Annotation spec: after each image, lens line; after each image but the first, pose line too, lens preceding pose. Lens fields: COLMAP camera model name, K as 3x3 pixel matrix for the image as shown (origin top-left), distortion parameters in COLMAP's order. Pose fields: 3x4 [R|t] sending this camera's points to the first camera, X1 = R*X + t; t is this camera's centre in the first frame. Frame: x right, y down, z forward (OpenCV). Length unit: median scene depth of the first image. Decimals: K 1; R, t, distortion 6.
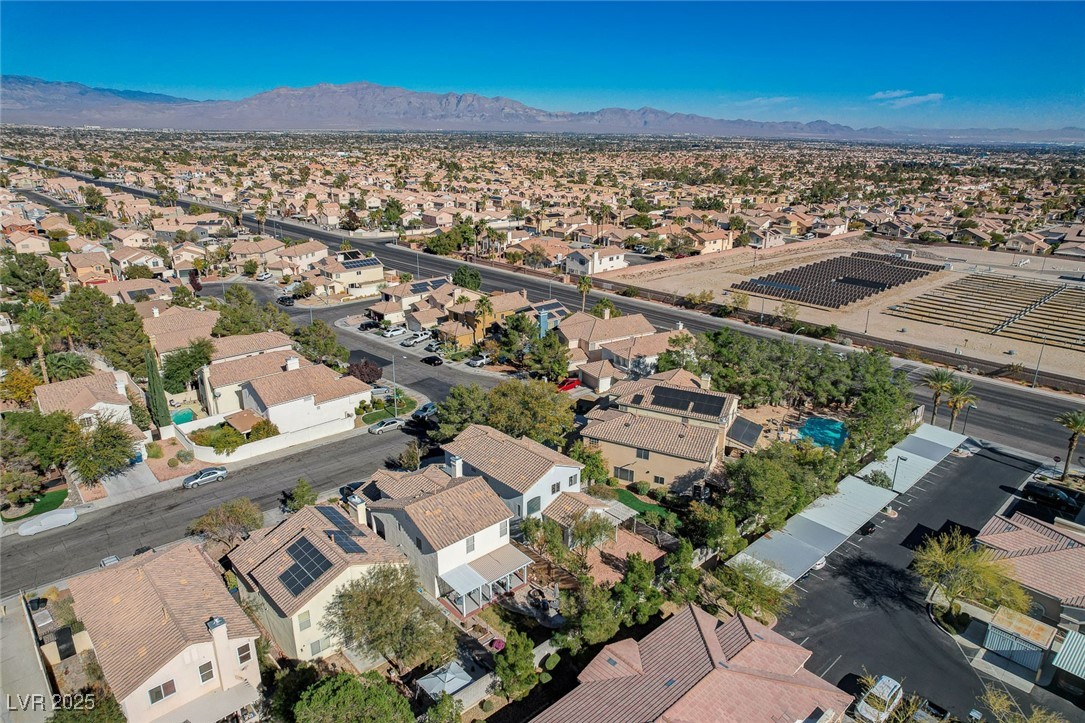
lens RADIAL K [[693.2, 0, 544.6], [0, 693.2, 363.1], [0, 0, 1]] dist [-0.079792, 0.073788]
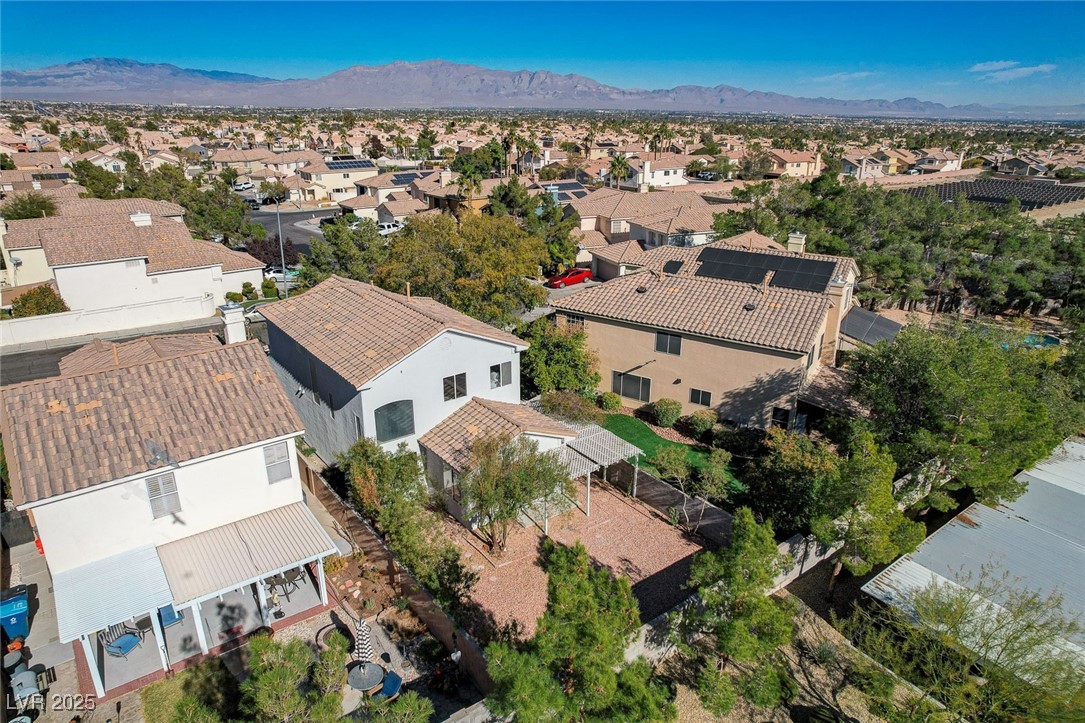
lens RADIAL K [[693.2, 0, 544.6], [0, 693.2, 363.1], [0, 0, 1]] dist [-0.079792, 0.073788]
pose [[0.995027, 0.031492, -0.094491, 0.098781], [-0.028847, 0.999156, 0.029238, 0.130366], [0.095332, -0.026367, 0.995096, 0.488236]]
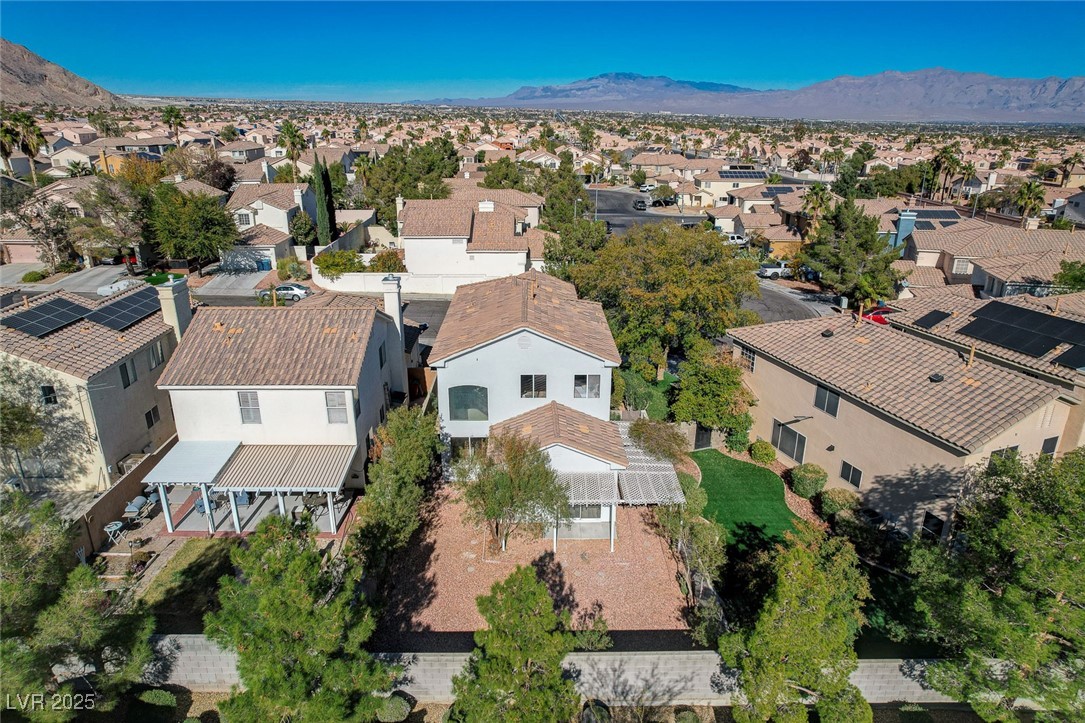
lens RADIAL K [[693.2, 0, 544.6], [0, 693.2, 363.1], [0, 0, 1]] dist [-0.079792, 0.073788]
pose [[0.744407, 0.224866, -0.628724, 0.261417], [-0.217013, 0.971948, 0.090678, 0.106747], [0.631477, 0.068940, 0.772324, 0.563989]]
